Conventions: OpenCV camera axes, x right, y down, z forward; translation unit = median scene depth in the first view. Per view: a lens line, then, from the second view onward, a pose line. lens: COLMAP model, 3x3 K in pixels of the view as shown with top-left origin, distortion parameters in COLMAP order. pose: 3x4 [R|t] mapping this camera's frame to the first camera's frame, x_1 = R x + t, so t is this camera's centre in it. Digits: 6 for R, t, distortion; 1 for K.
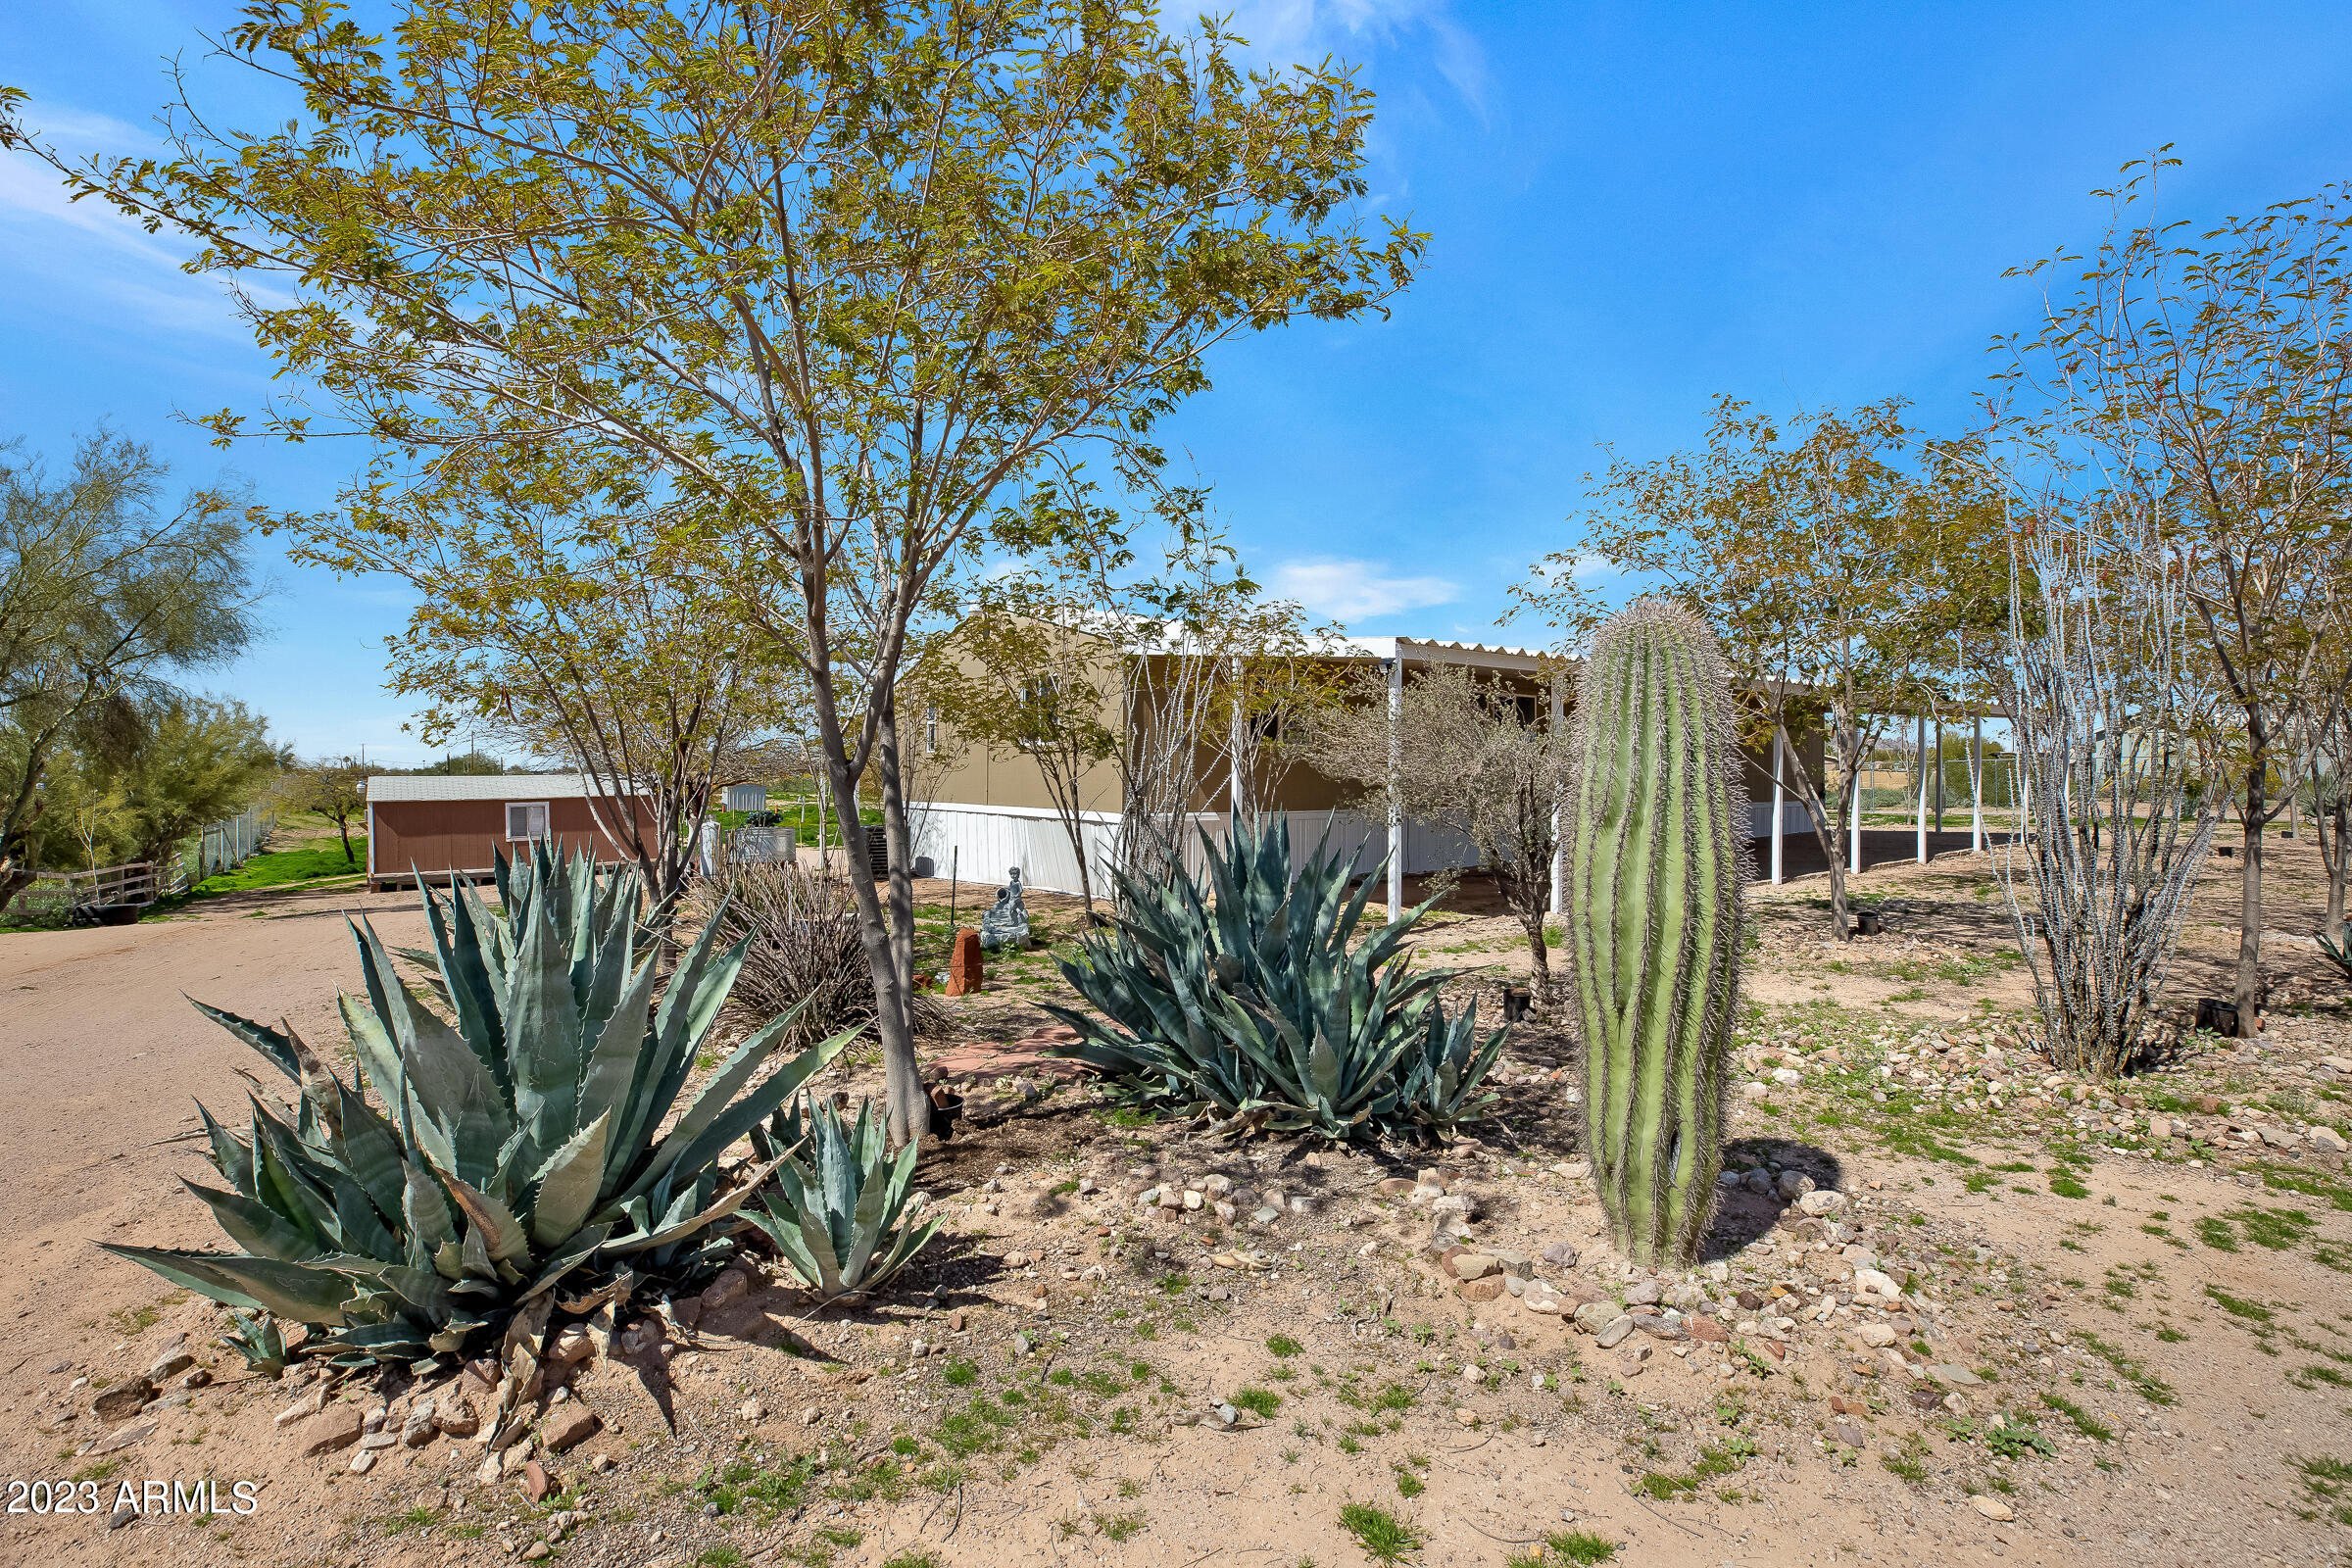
lens RADIAL K [[1087.8, 0, 1166.0], [0, 1087.8, 775.1], [0, 0, 1]] dist [-0.042036, 0.012363]
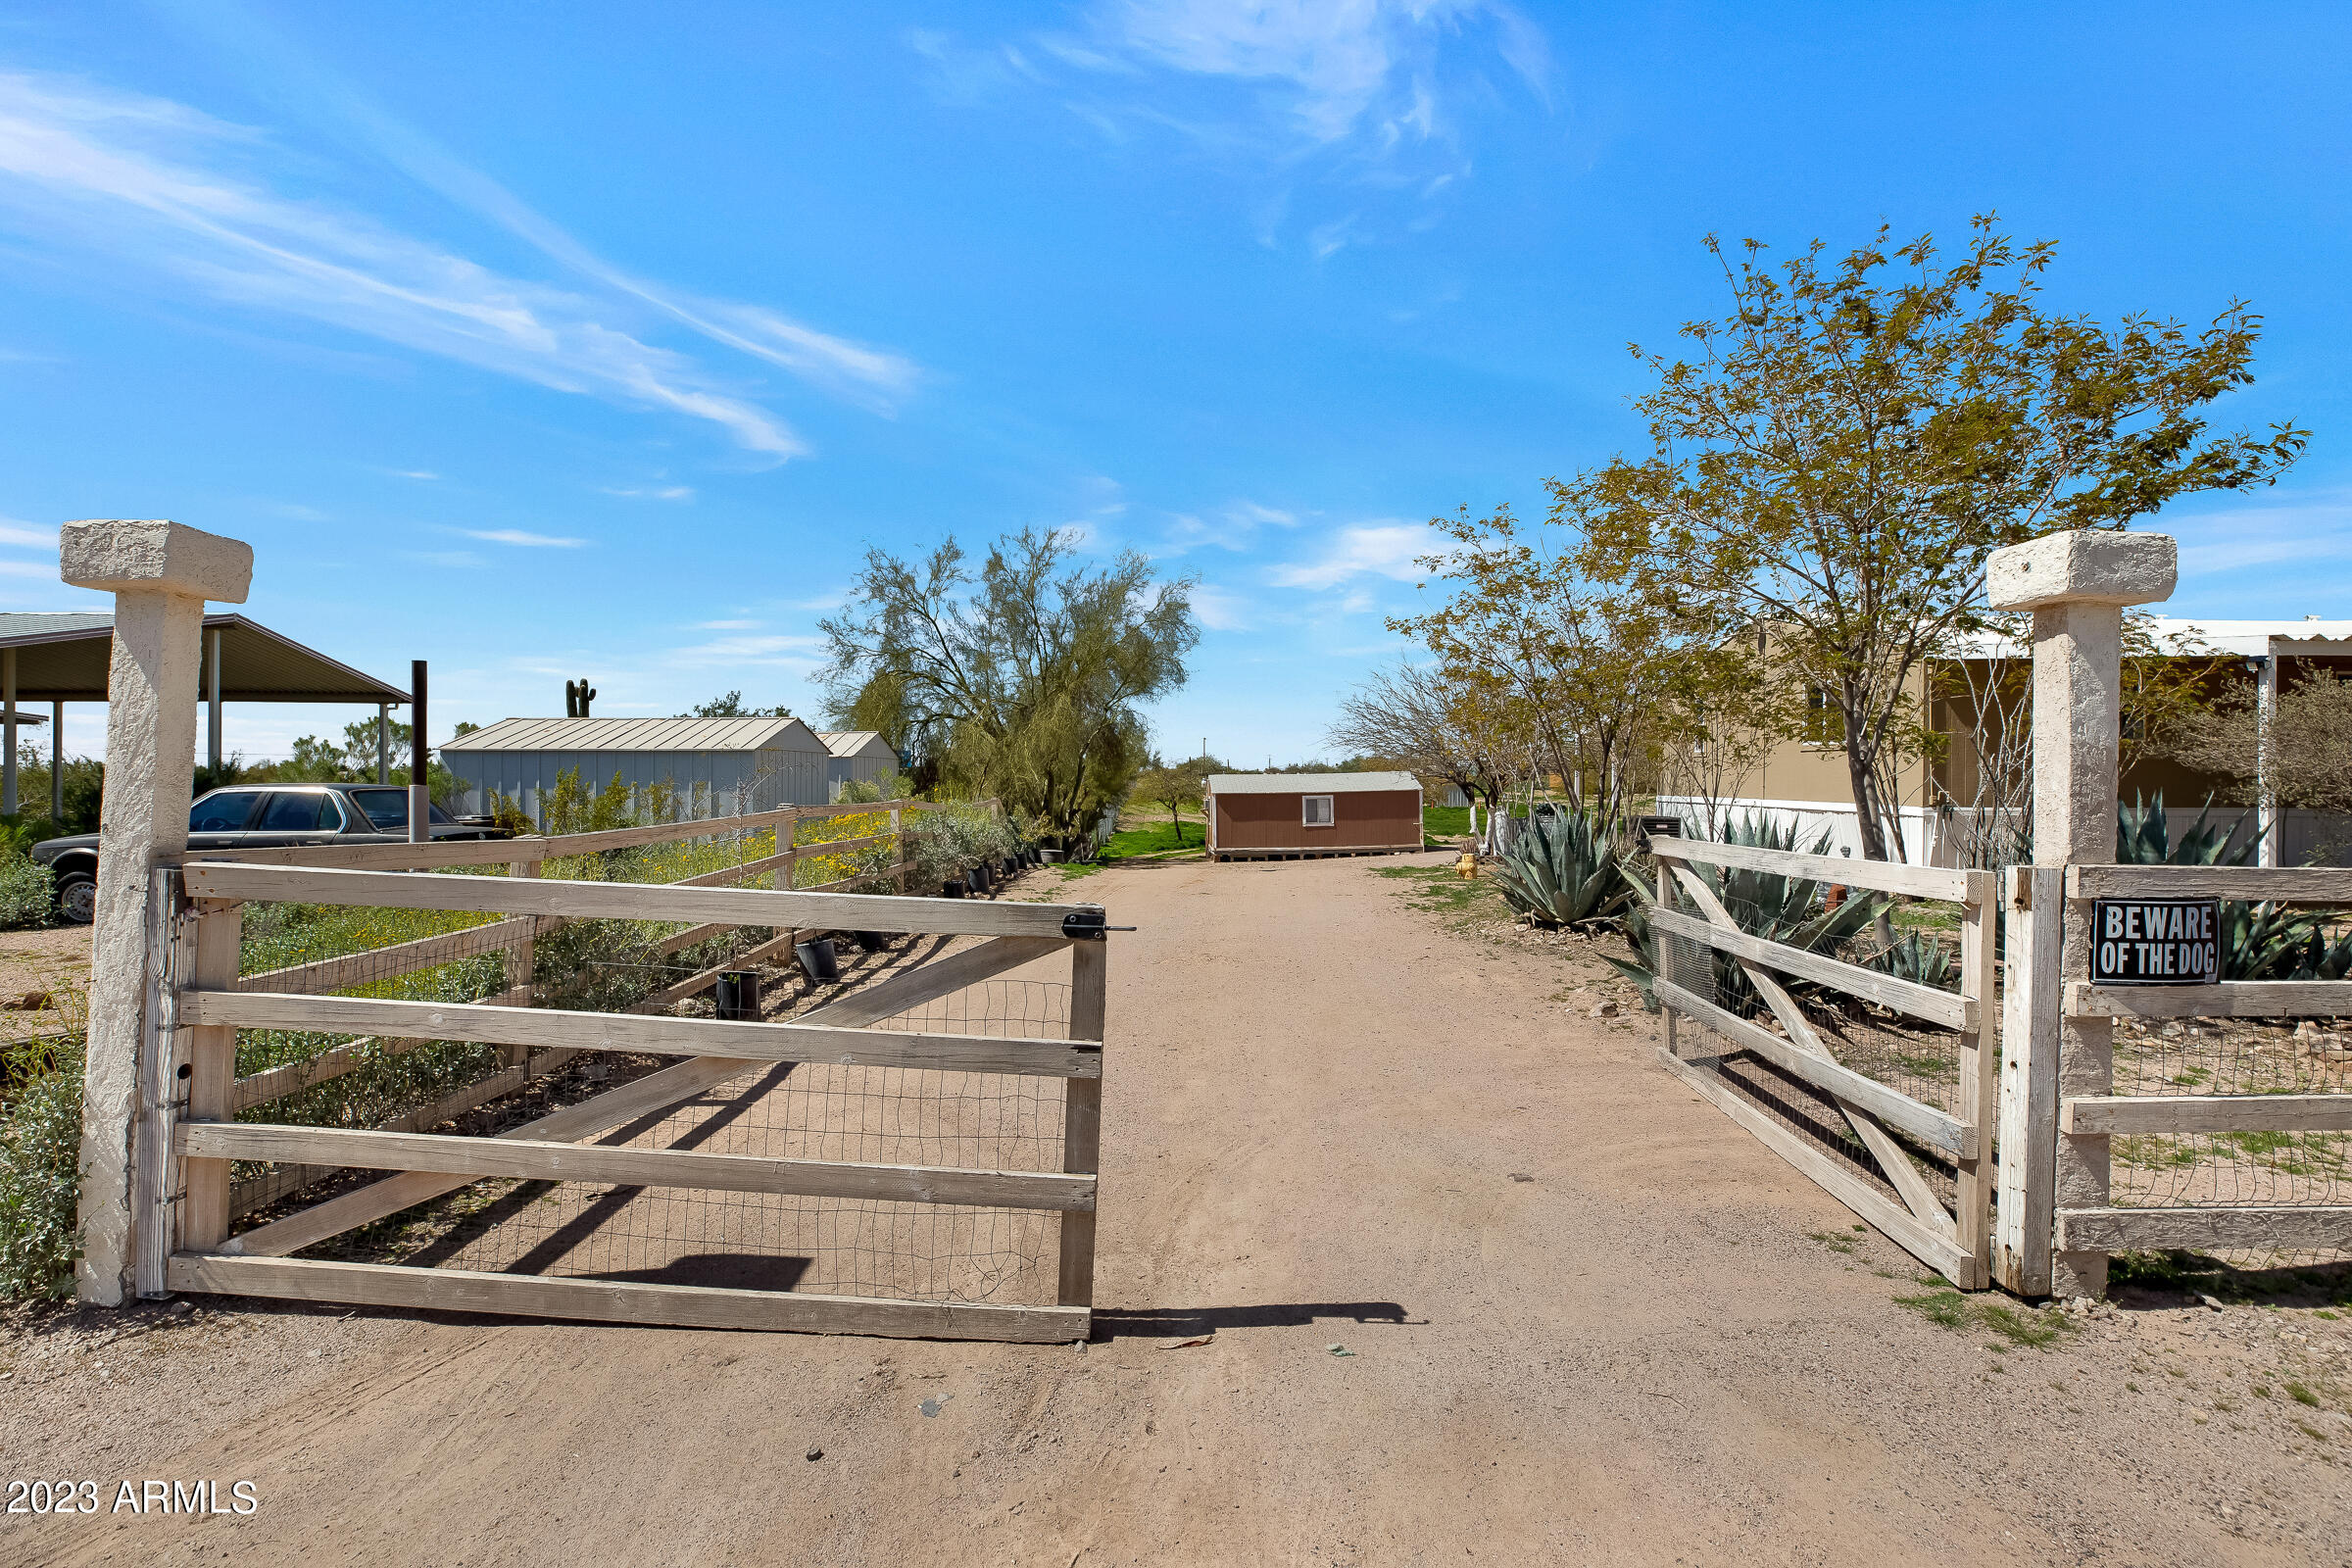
lens RADIAL K [[1087.8, 0, 1166.0], [0, 1087.8, 775.1], [0, 0, 1]] dist [-0.042036, 0.012363]
pose [[0.828297, 0.001952, -0.560286, -0.089384], [-0.002602, 0.999997, -0.000362, 0.006527], [0.560283, 0.001758, 0.828299, -0.388485]]
